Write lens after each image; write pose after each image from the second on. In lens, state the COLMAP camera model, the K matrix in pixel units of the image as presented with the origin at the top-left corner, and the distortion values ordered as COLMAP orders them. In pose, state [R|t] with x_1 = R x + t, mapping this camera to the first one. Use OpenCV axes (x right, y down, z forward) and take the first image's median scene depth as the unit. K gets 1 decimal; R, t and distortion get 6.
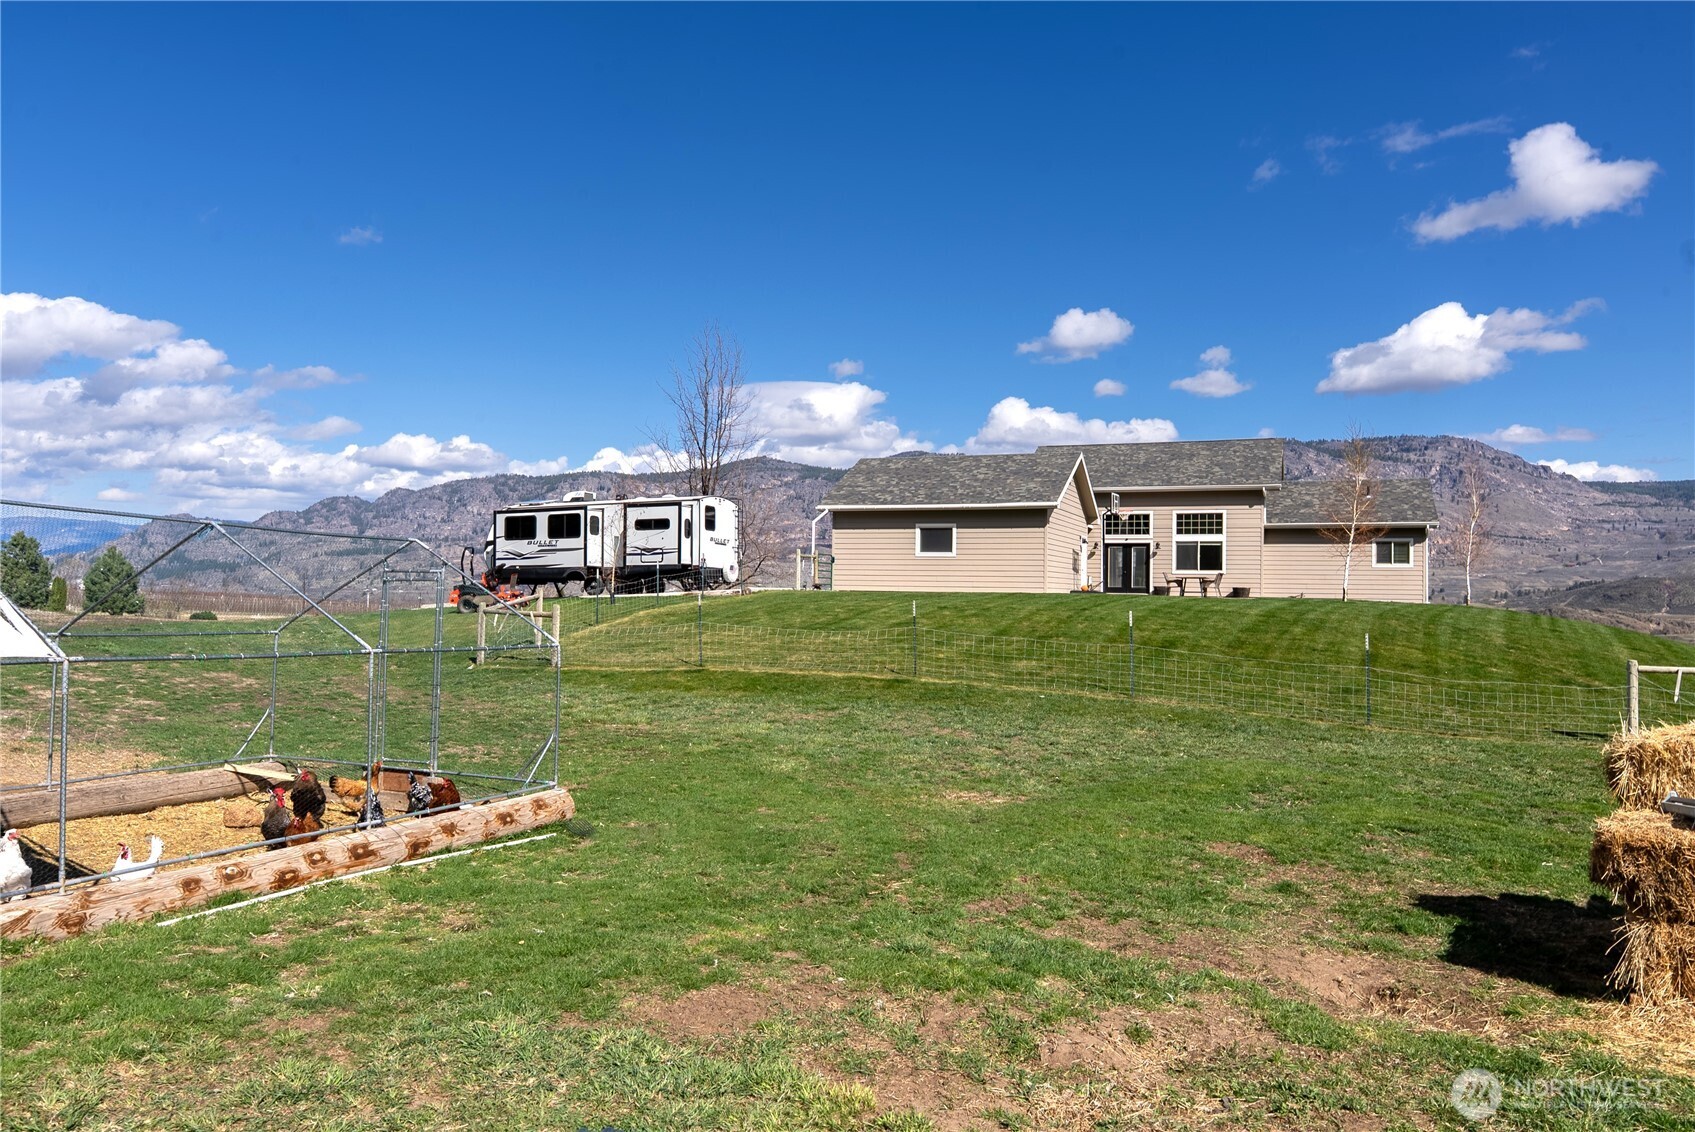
lens RADIAL K [[1171.1, 0, 854.4], [0, 1171.1, 571.0], [0, 0, 1]] dist [-0.006372, -0.005960]
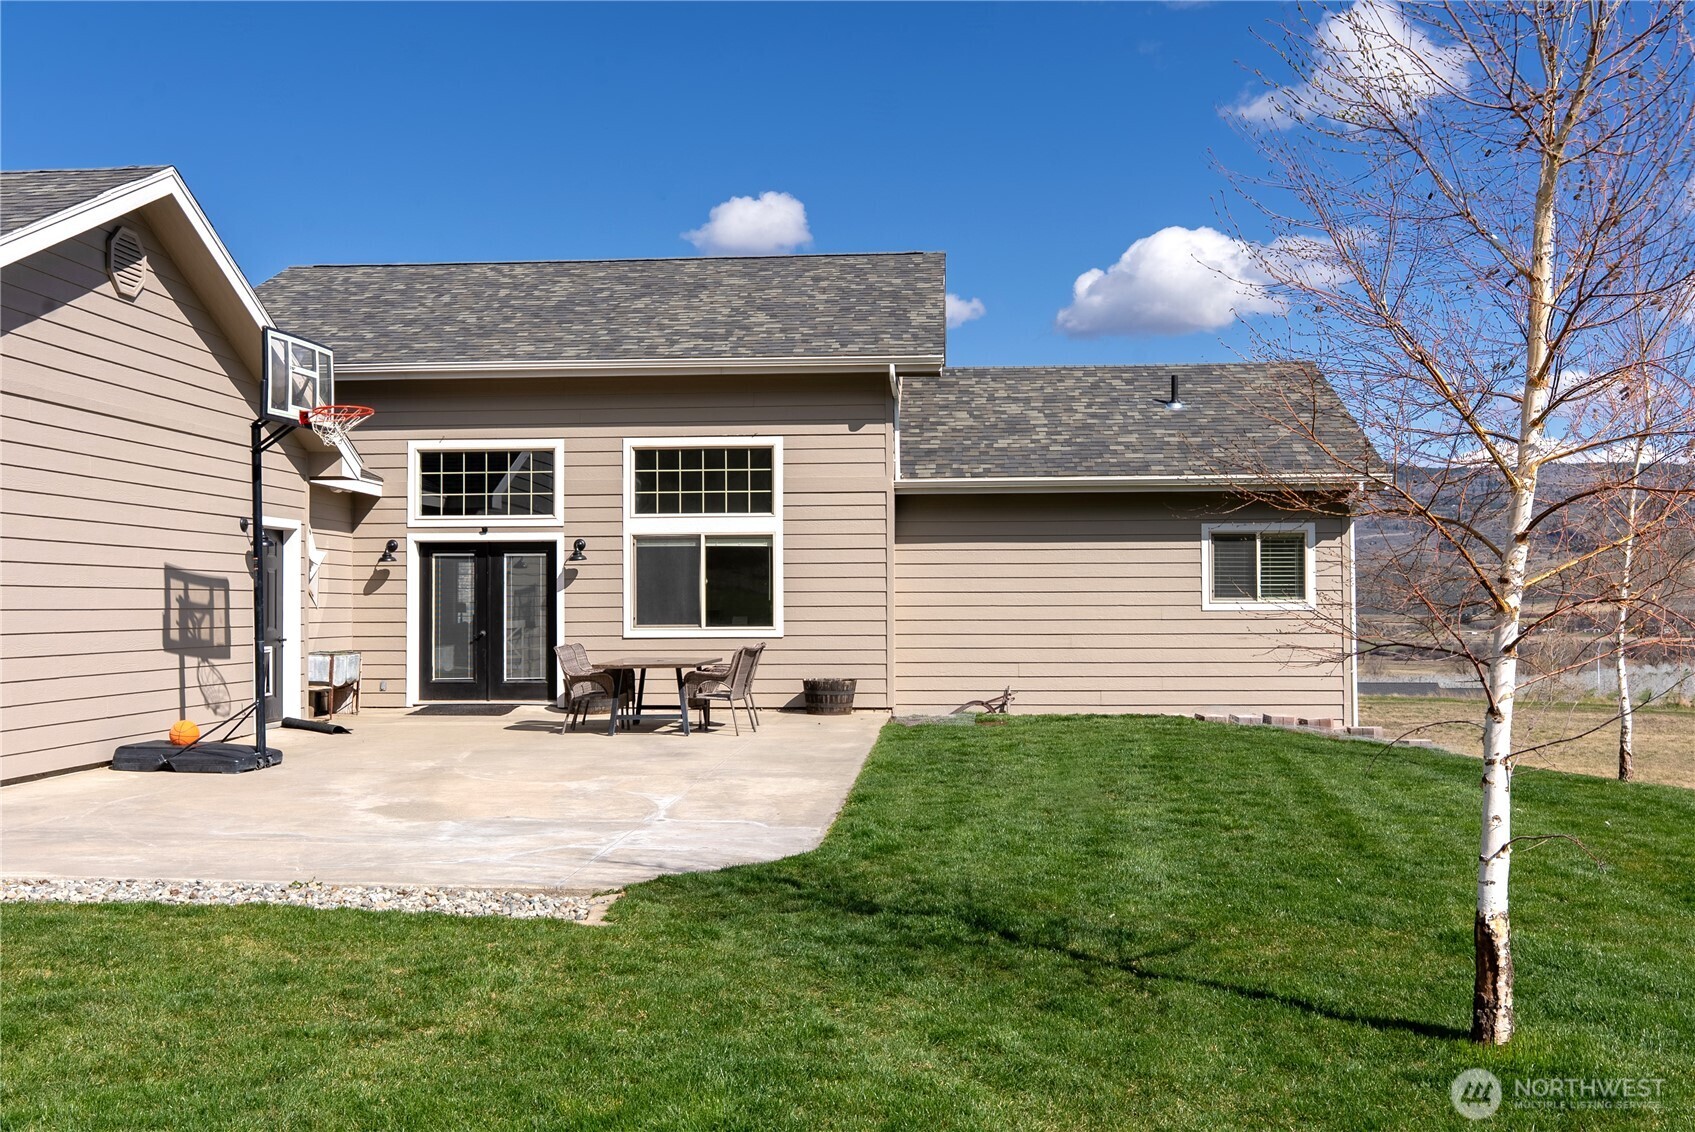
lens RADIAL K [[1516.4, 0, 847.1], [0, 1516.4, 568.5], [0, 0, 1]] dist [-0.002735, -0.000382]
pose [[0.955915, -0.011928, 0.293400, 0.208839], [0.011403, 0.999929, 0.003501, -0.017083], [-0.293421, -0.000001, 0.955983, 0.587996]]
